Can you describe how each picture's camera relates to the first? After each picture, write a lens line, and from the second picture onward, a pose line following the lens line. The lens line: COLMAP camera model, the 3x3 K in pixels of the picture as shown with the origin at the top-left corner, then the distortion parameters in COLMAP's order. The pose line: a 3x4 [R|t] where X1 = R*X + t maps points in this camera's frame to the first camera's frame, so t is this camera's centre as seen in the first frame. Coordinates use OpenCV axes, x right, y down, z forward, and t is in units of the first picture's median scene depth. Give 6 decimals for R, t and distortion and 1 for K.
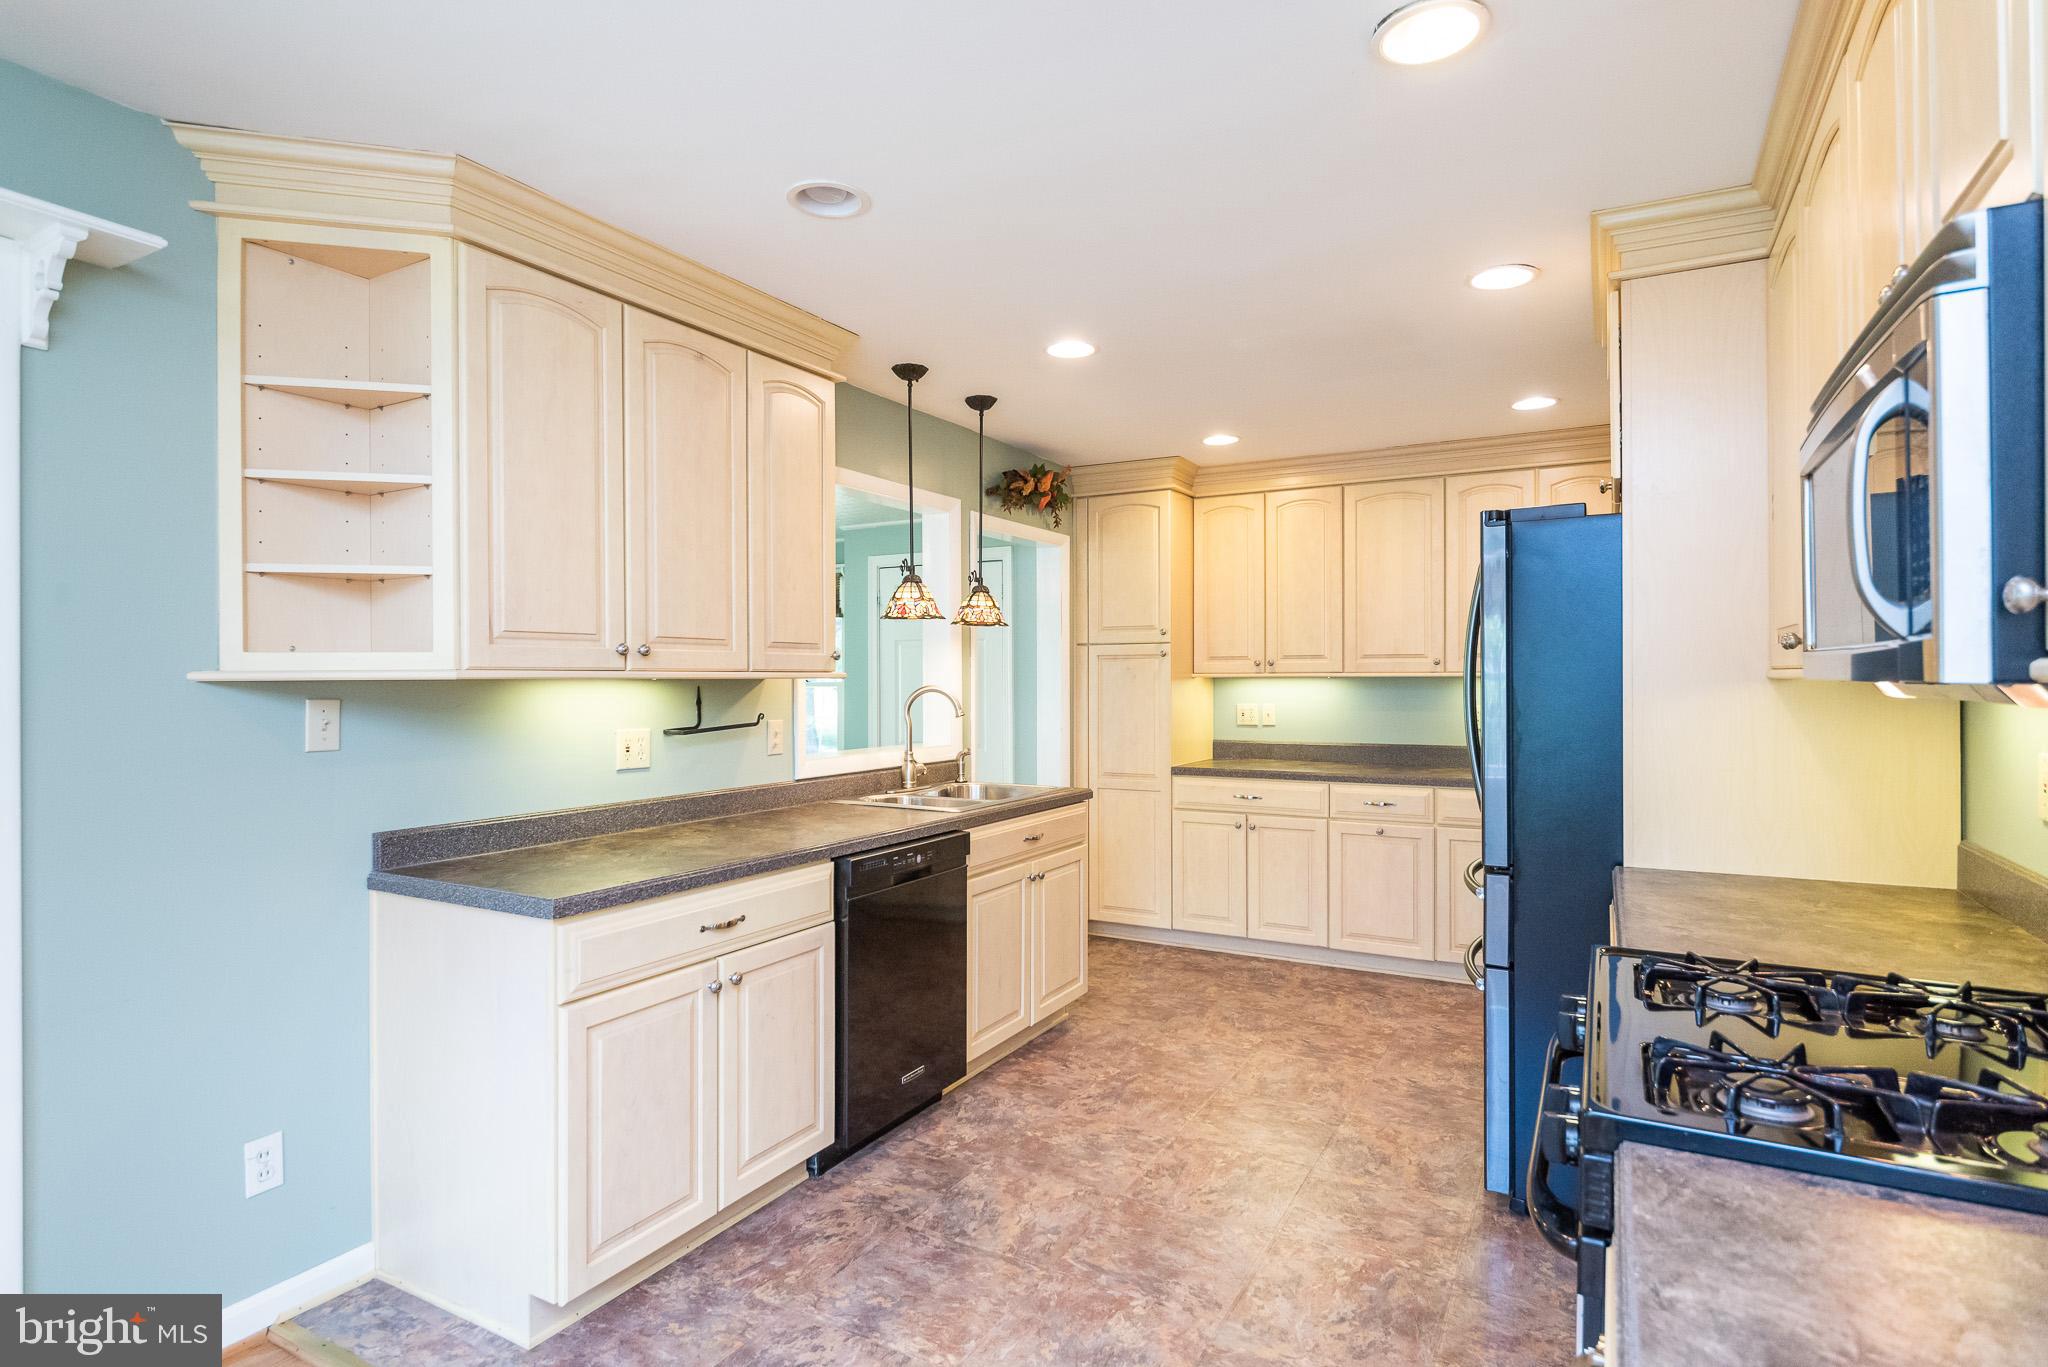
lens RADIAL K [[1050.5, 0, 1016.9], [0, 1050.5, 675.7], [0, 0, 1]] dist [-0.003974, -0.002354]
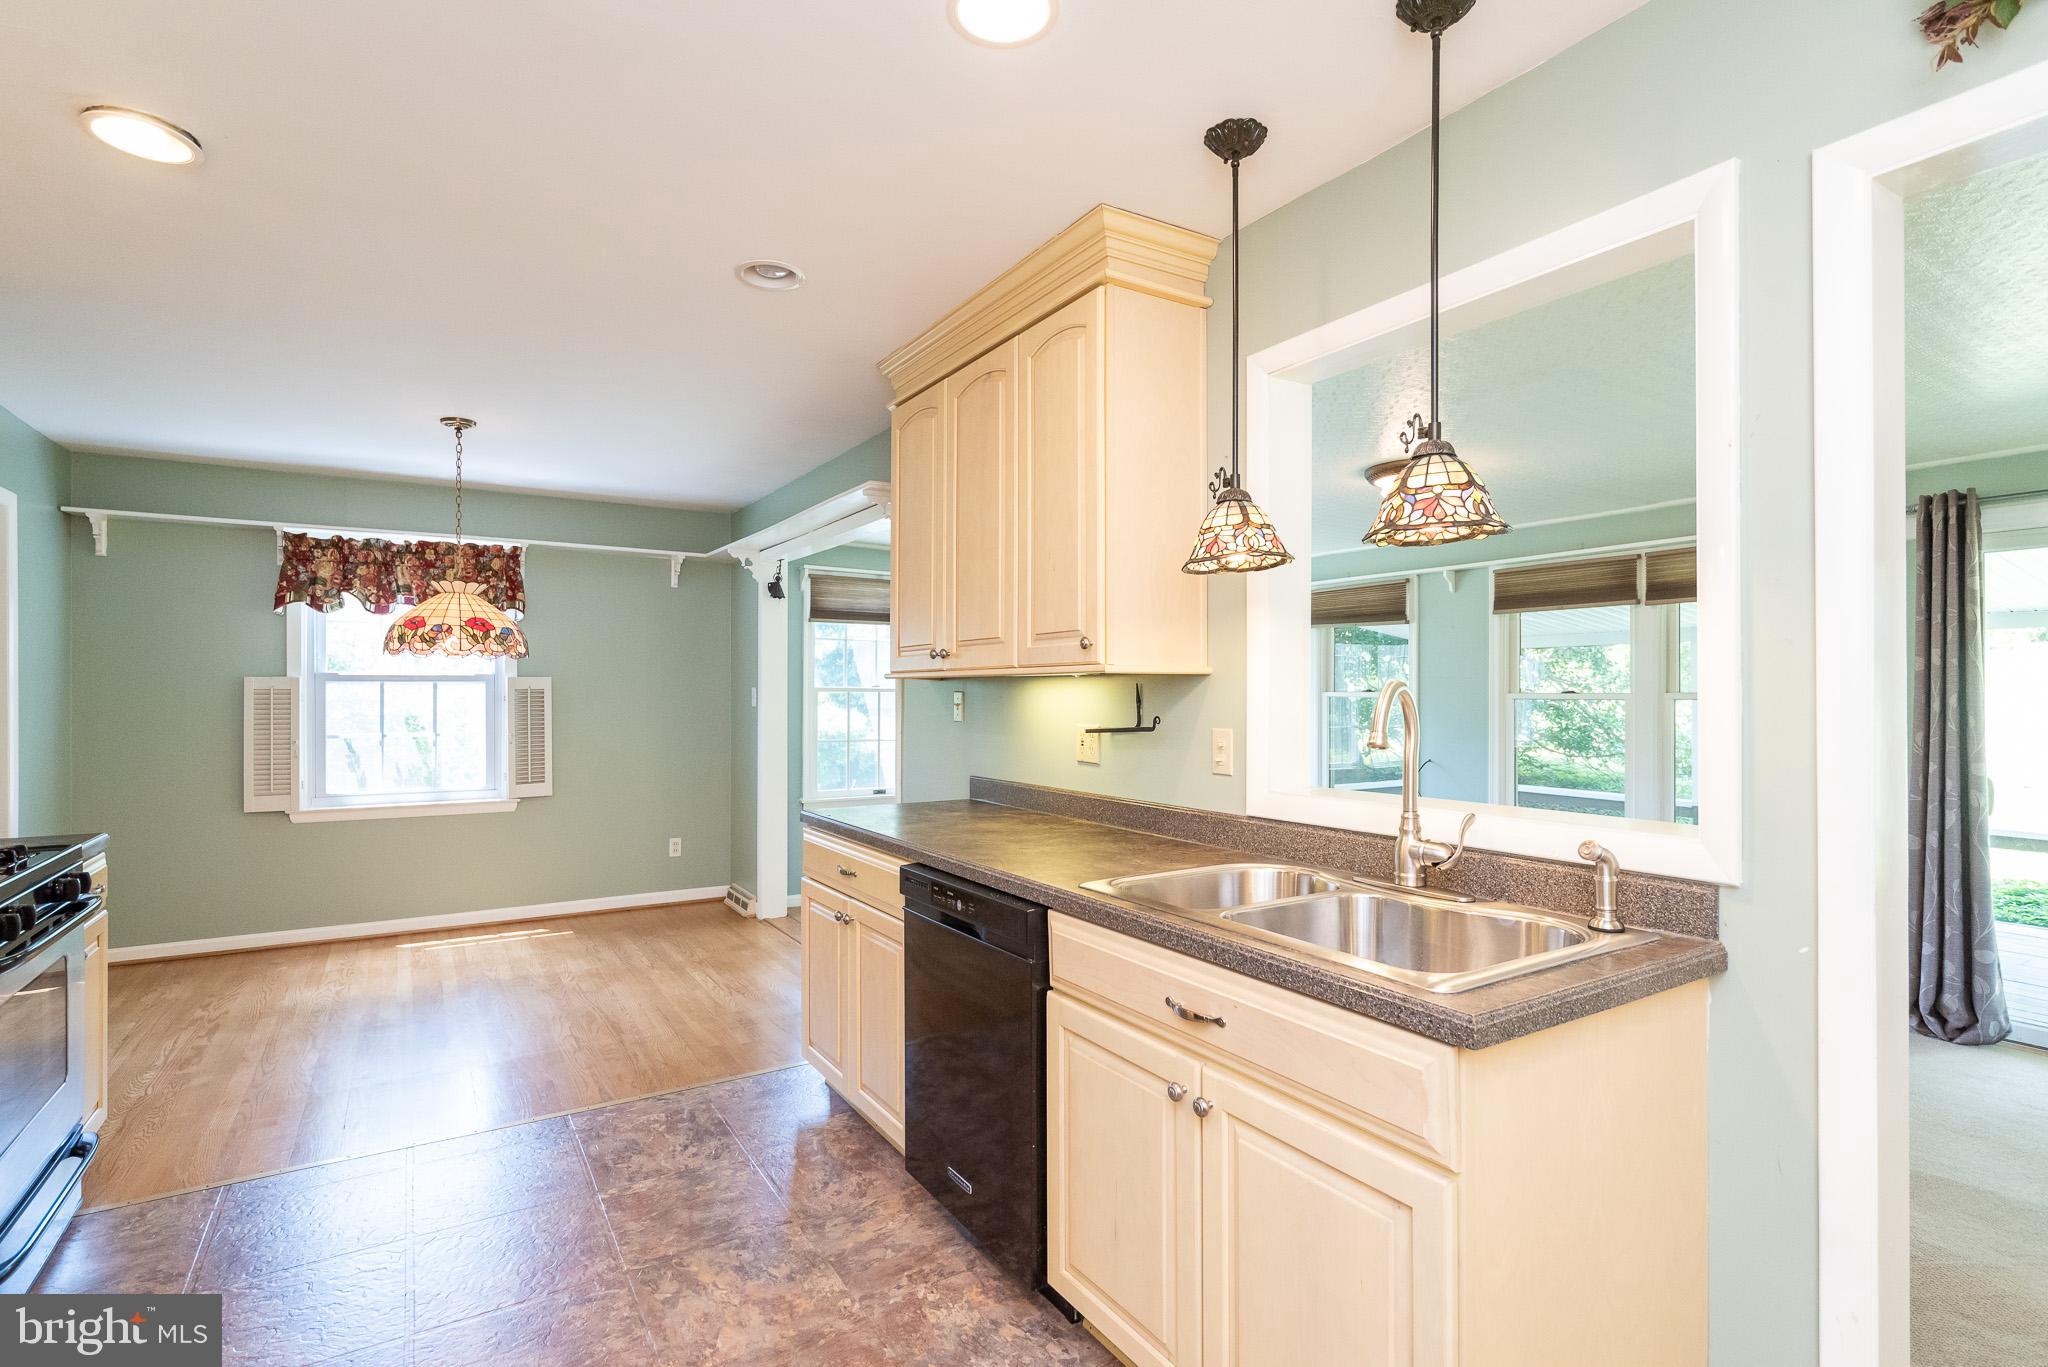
lens RADIAL K [[986.3, 0, 1022.3], [0, 986.3, 690.4], [0, 0, 1]] dist [-0.001450, 0.002721]
pose [[-0.480354, -0.000692, -0.877074, 0.520726], [0.005453, 0.999978, -0.003776, 0.020054], [0.877058, -0.006596, -0.480340, 1.396194]]
